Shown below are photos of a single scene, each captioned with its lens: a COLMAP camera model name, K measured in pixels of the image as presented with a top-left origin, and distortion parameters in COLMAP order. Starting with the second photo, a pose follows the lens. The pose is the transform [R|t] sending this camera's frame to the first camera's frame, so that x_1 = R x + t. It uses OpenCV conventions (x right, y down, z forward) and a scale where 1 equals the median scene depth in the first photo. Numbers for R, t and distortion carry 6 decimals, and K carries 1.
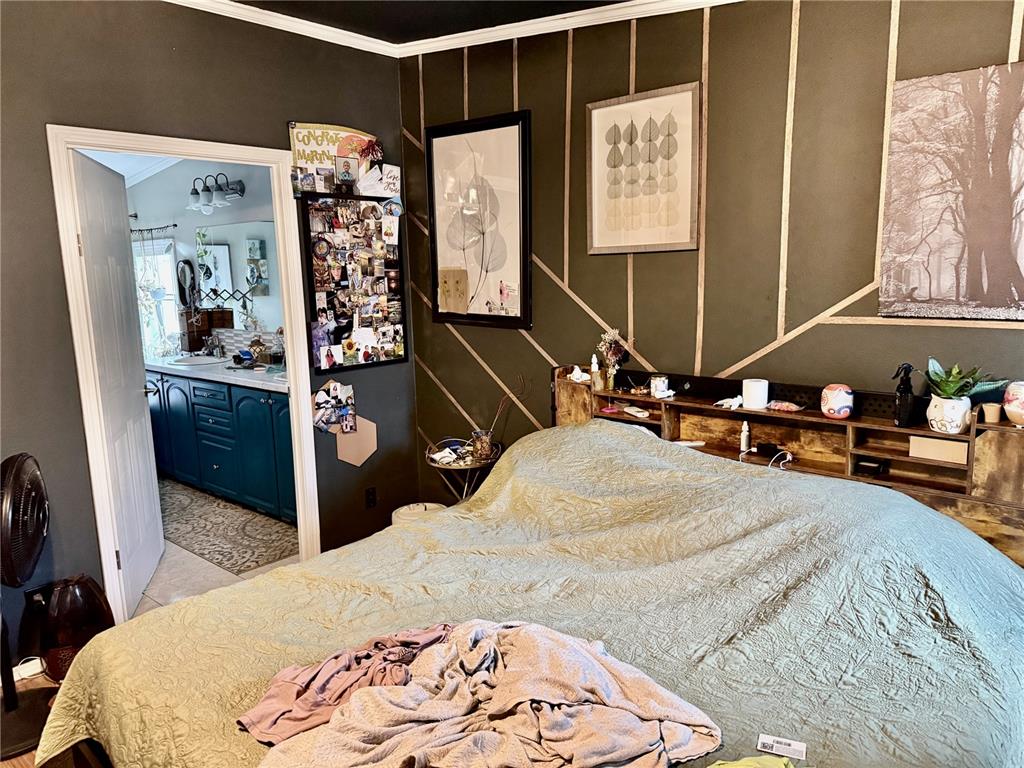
lens RADIAL K [[716.8, 0, 503.1], [0, 716.8, 403.6], [0, 0, 1]] dist [0.044853, -0.066775]
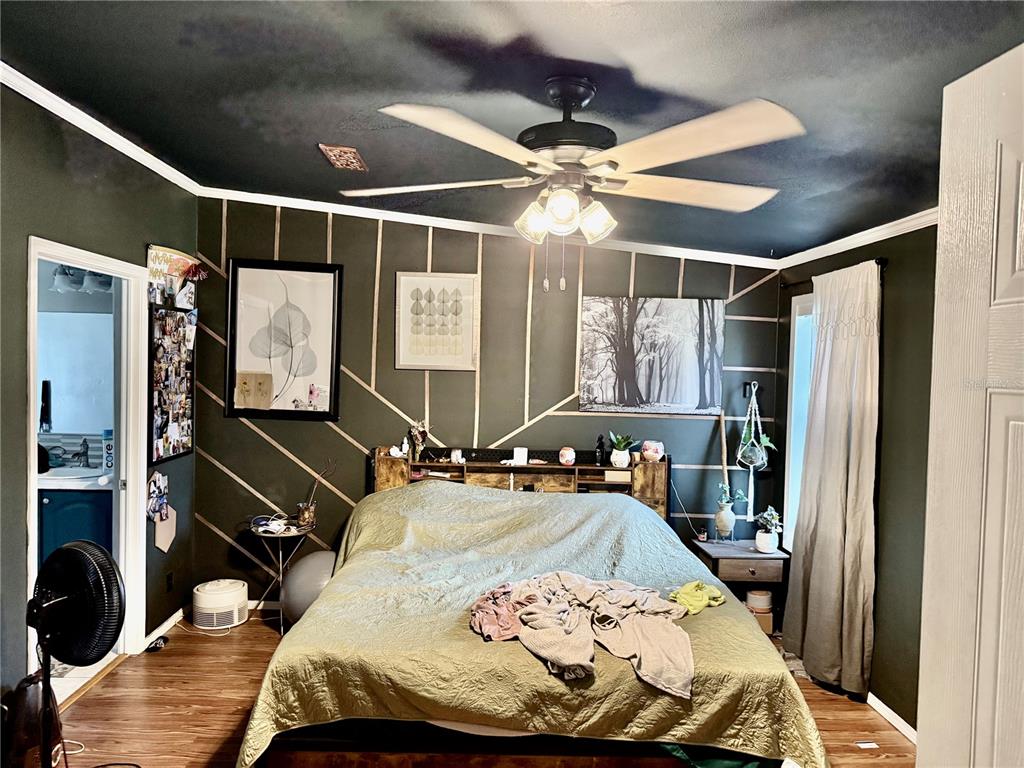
lens RADIAL K [[716.8, 0, 506.0], [0, 716.8, 383.3], [0, 0, 1]] dist [0.044853, -0.066775]
pose [[0.717631, 0.021083, 0.696104, -0.742731], [0.086693, 0.989063, -0.119330, 0.013546], [-0.691007, 0.145982, 0.707954, -0.180134]]
